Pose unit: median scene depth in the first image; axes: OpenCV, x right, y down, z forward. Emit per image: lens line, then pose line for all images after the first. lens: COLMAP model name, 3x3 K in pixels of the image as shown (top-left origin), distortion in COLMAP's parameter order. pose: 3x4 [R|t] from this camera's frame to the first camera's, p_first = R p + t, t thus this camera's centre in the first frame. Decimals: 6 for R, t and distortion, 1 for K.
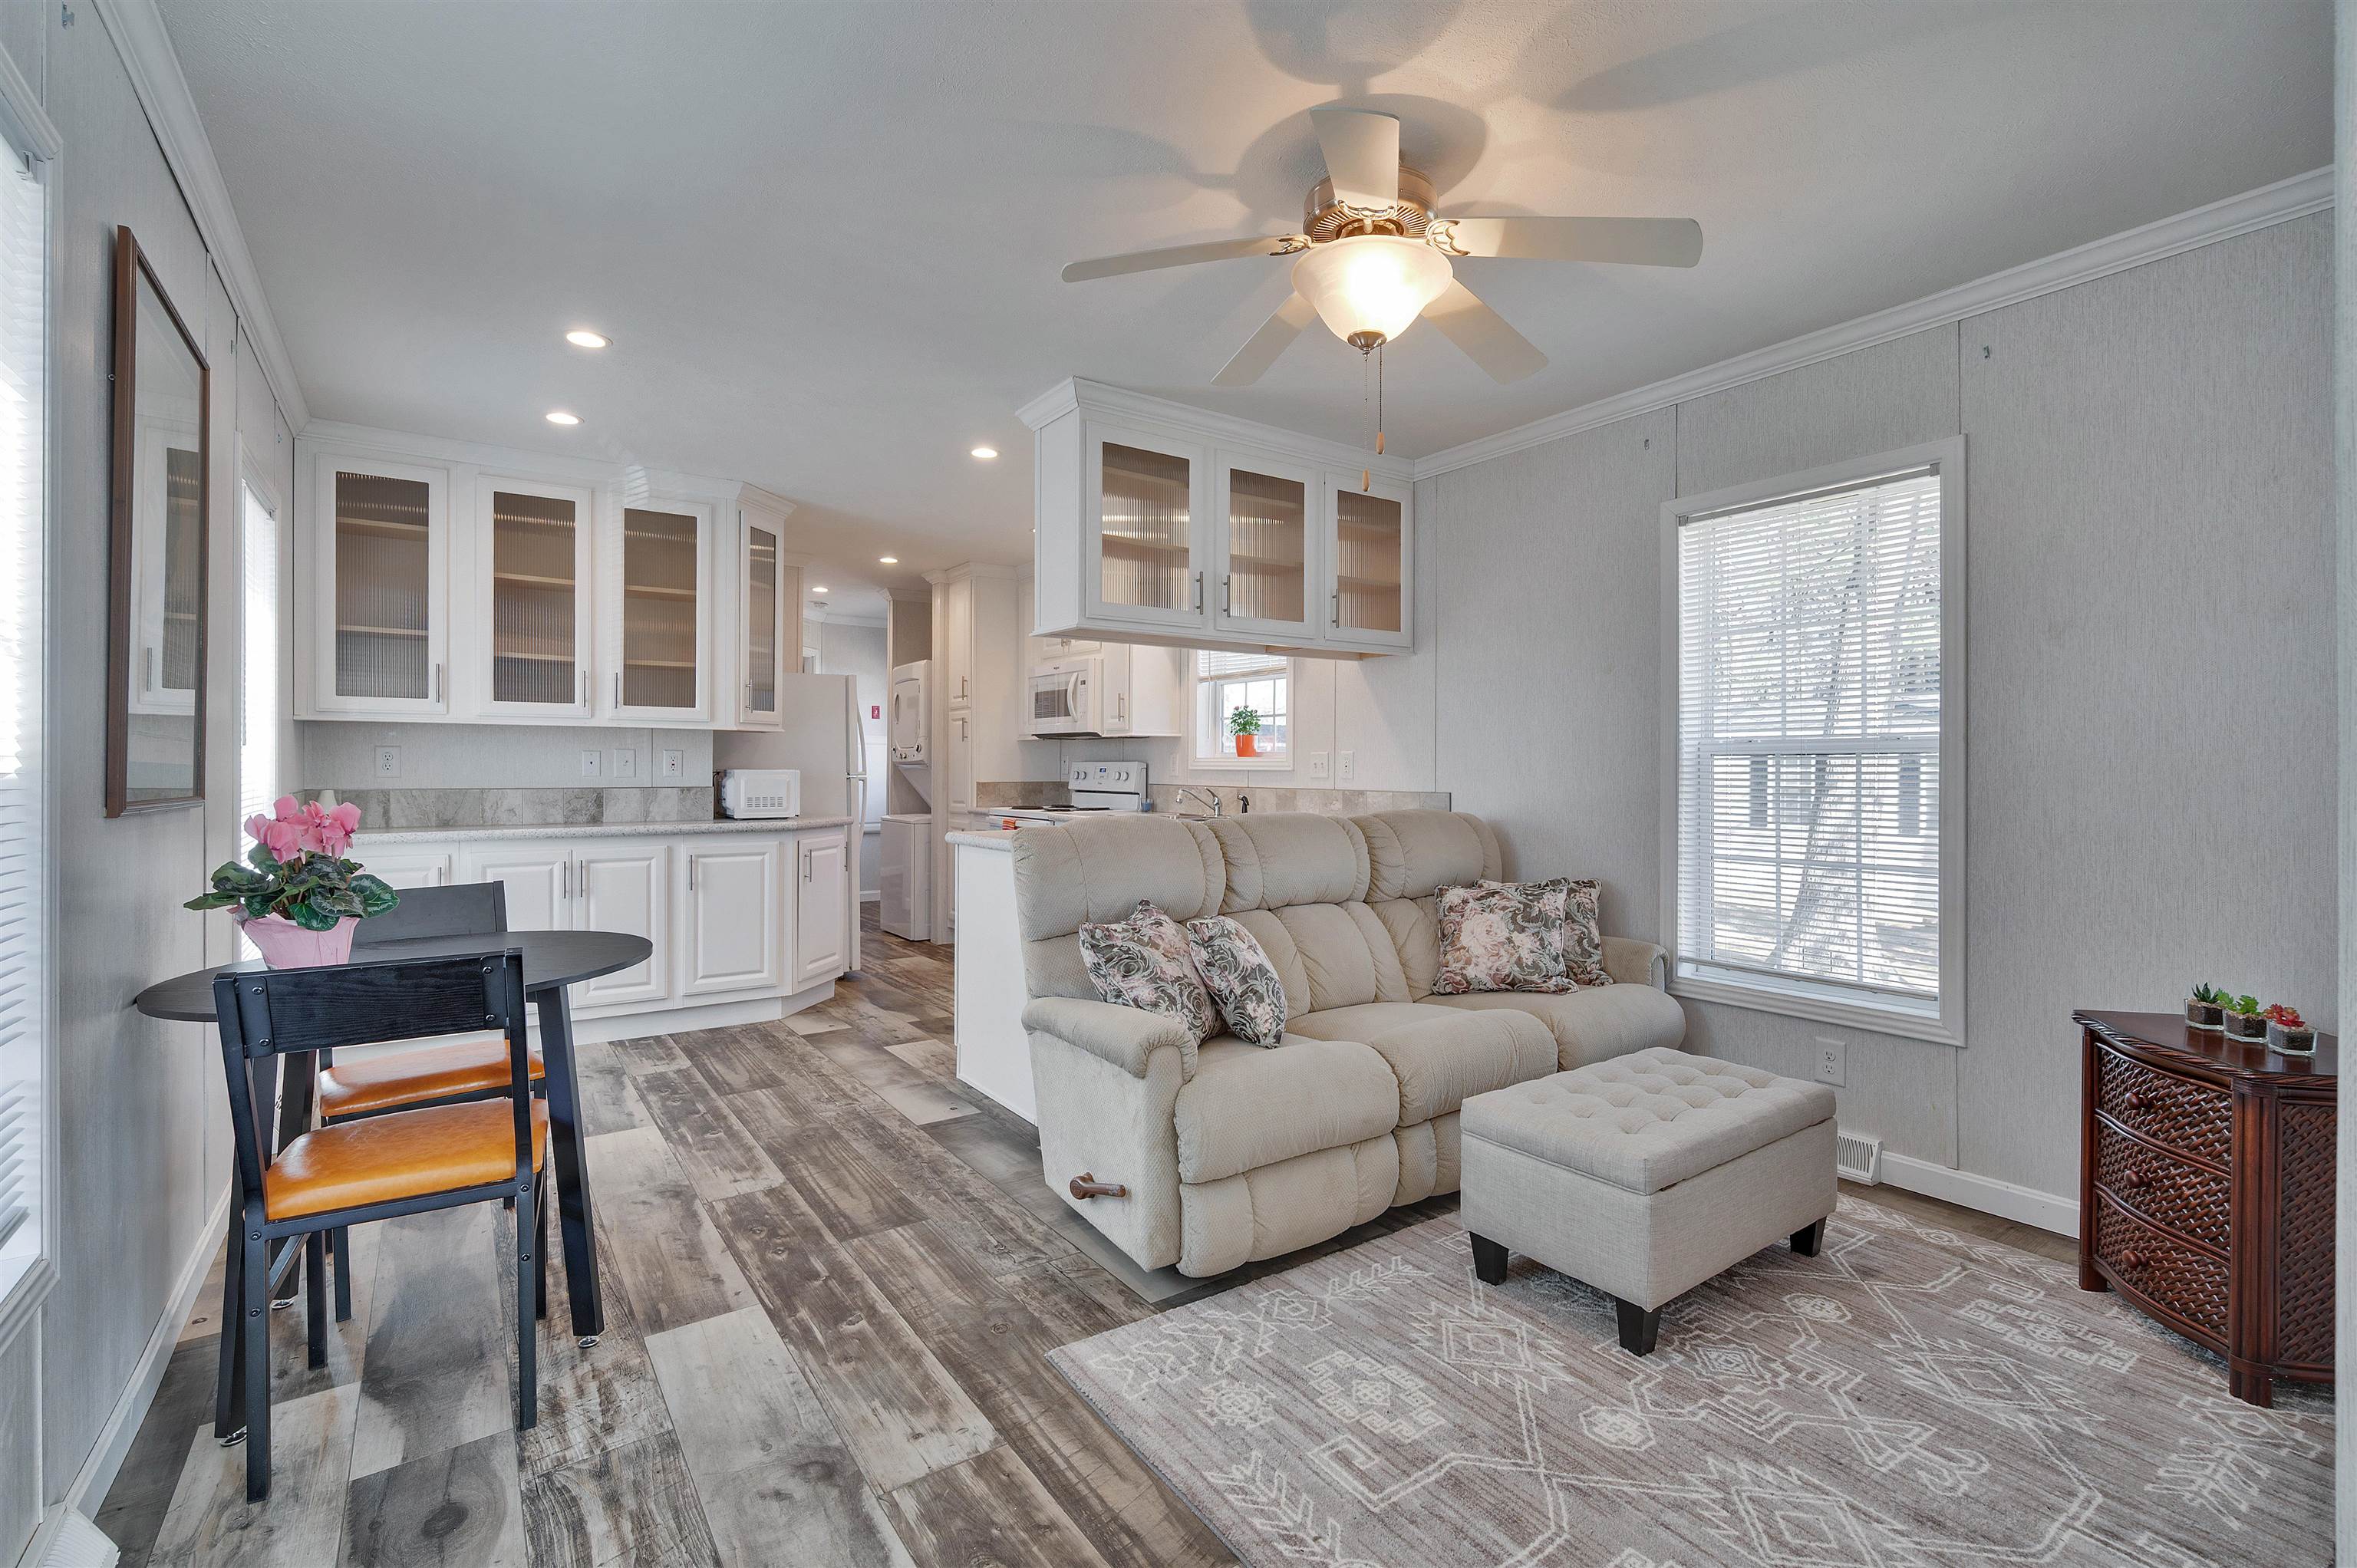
lens RADIAL K [[1019.6, 0, 1175.0], [0, 1019.6, 775.5], [0, 0, 1]] dist [-0.001859, 0.000123]
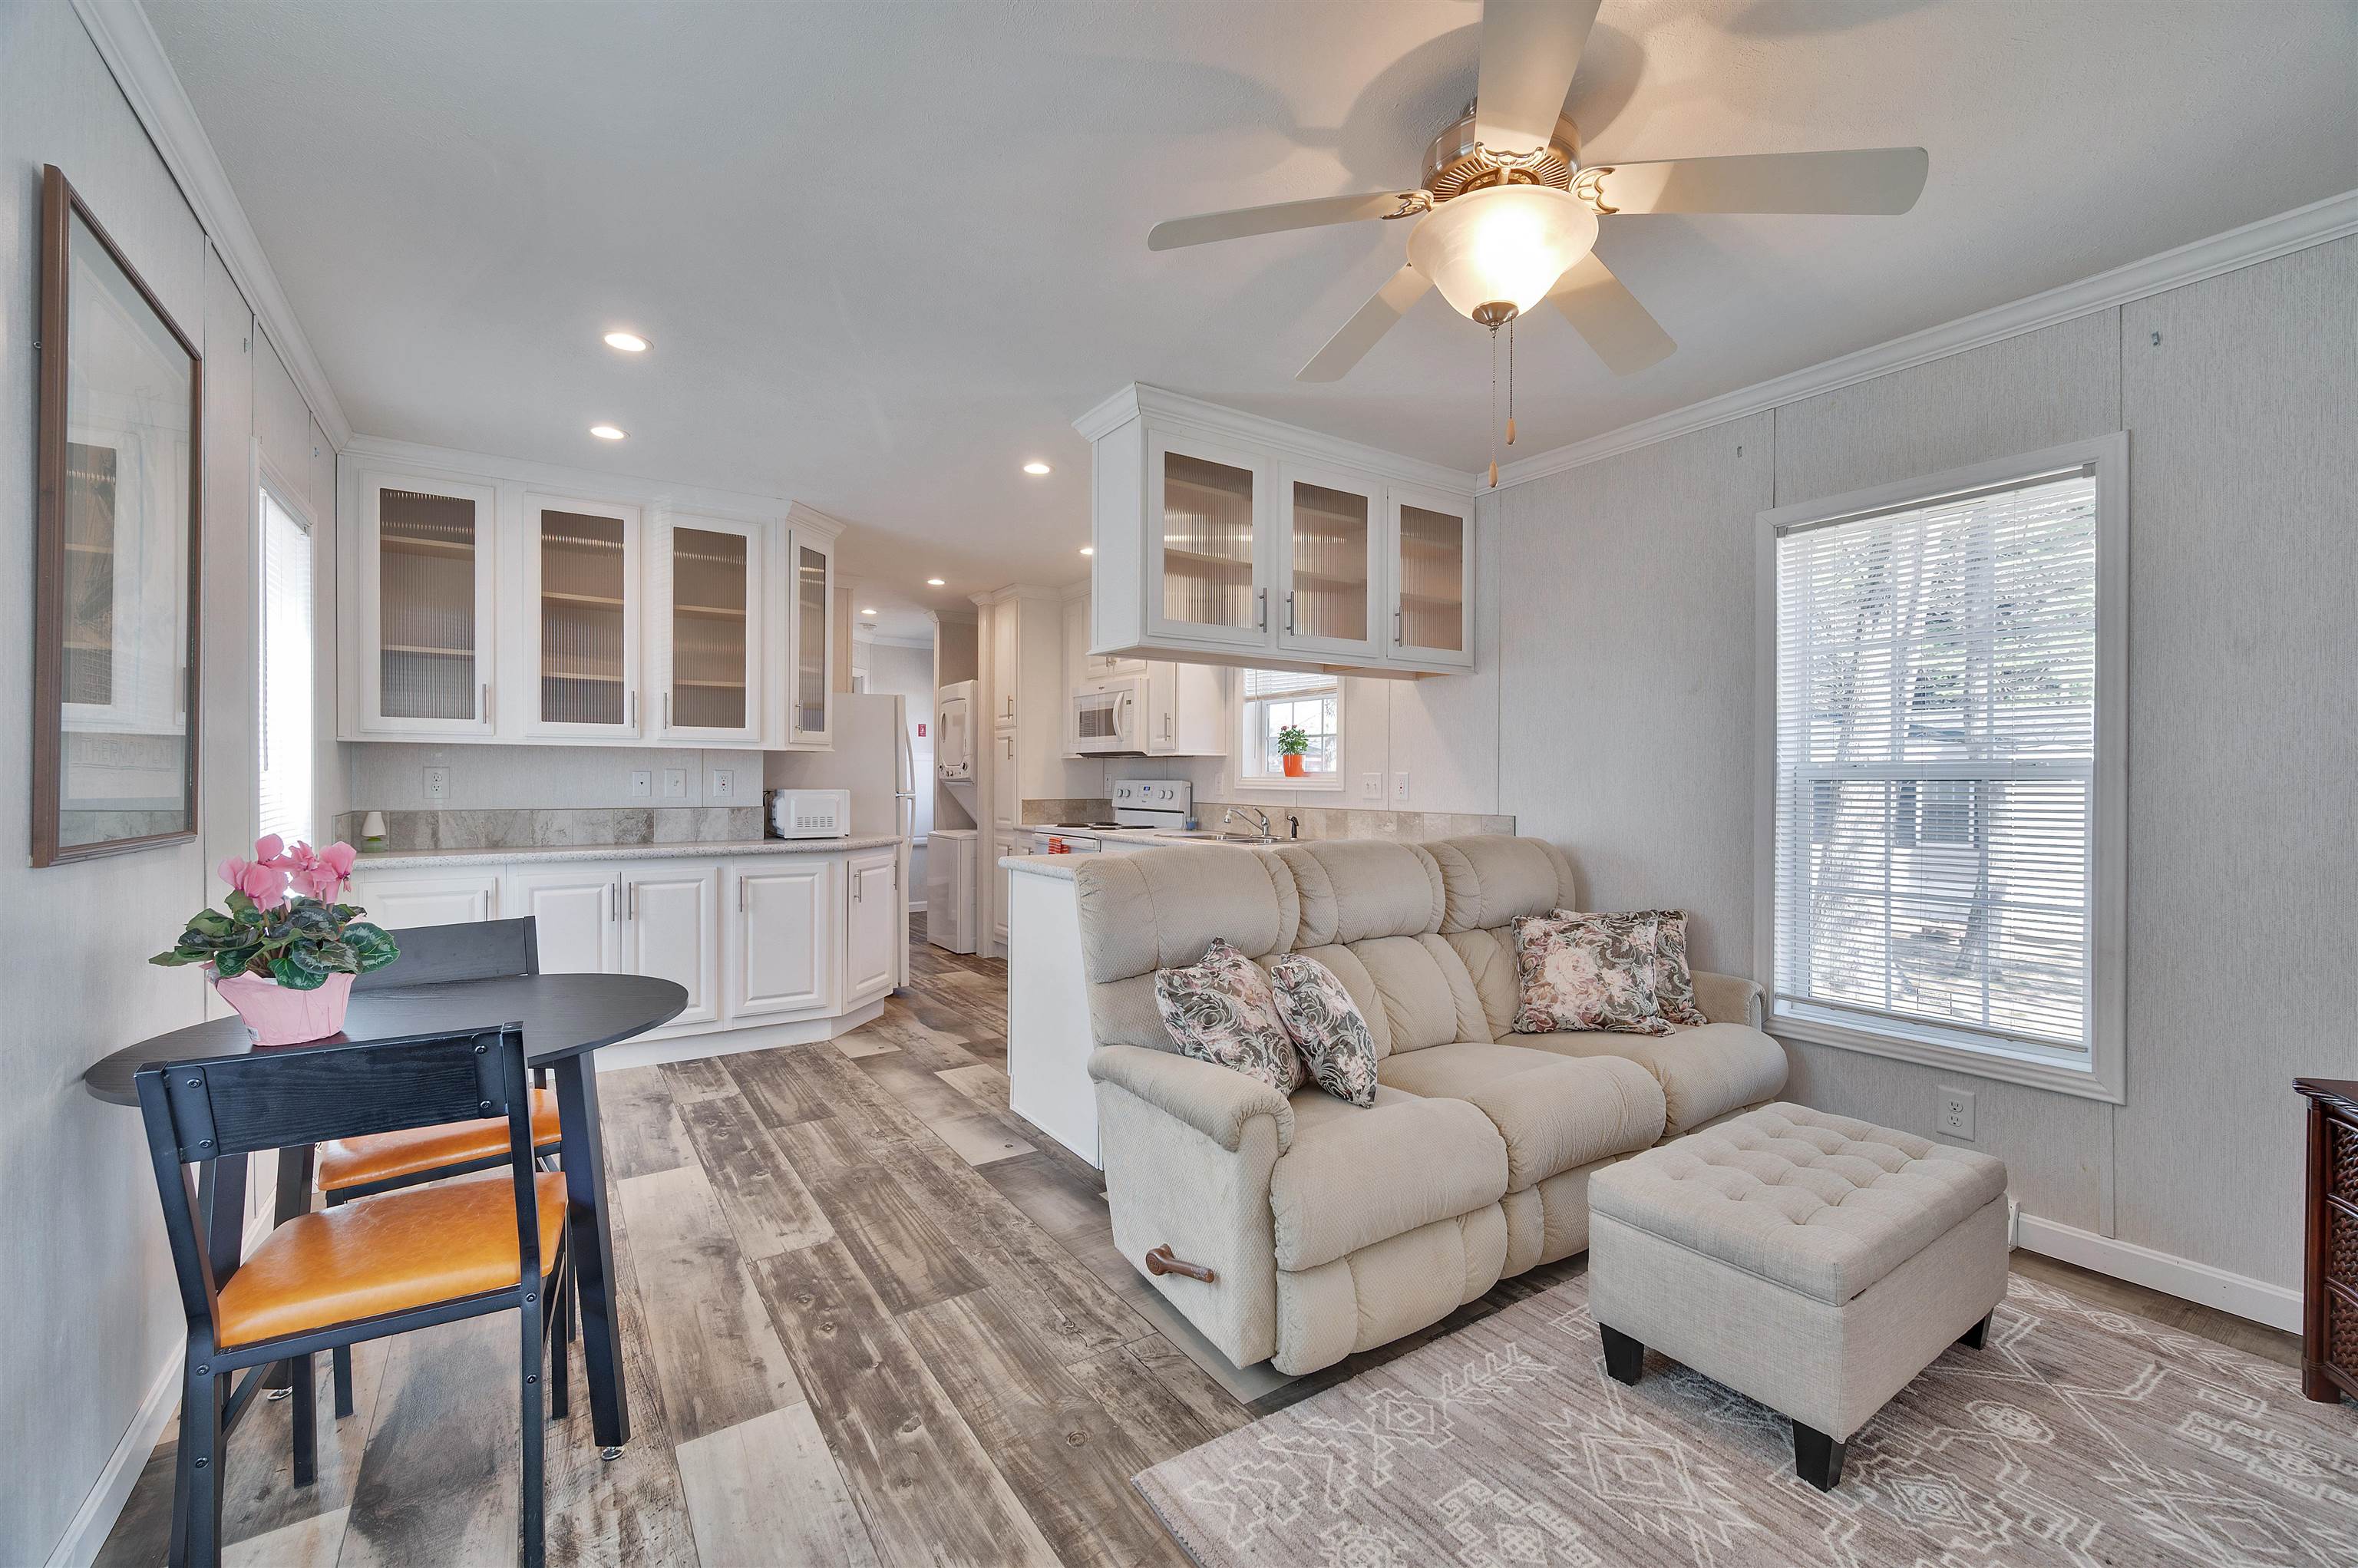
lens RADIAL K [[944.6, 0, 1182.3], [0, 944.6, 790.2], [0, 0, 1]] dist [-0.001121, 0.000088]
pose [[0.999907, 0.000917, -0.013617, -0.057029], [-0.000868, 0.999993, 0.003628, -0.017477], [0.013621, -0.003616, 0.999901, 0.153012]]
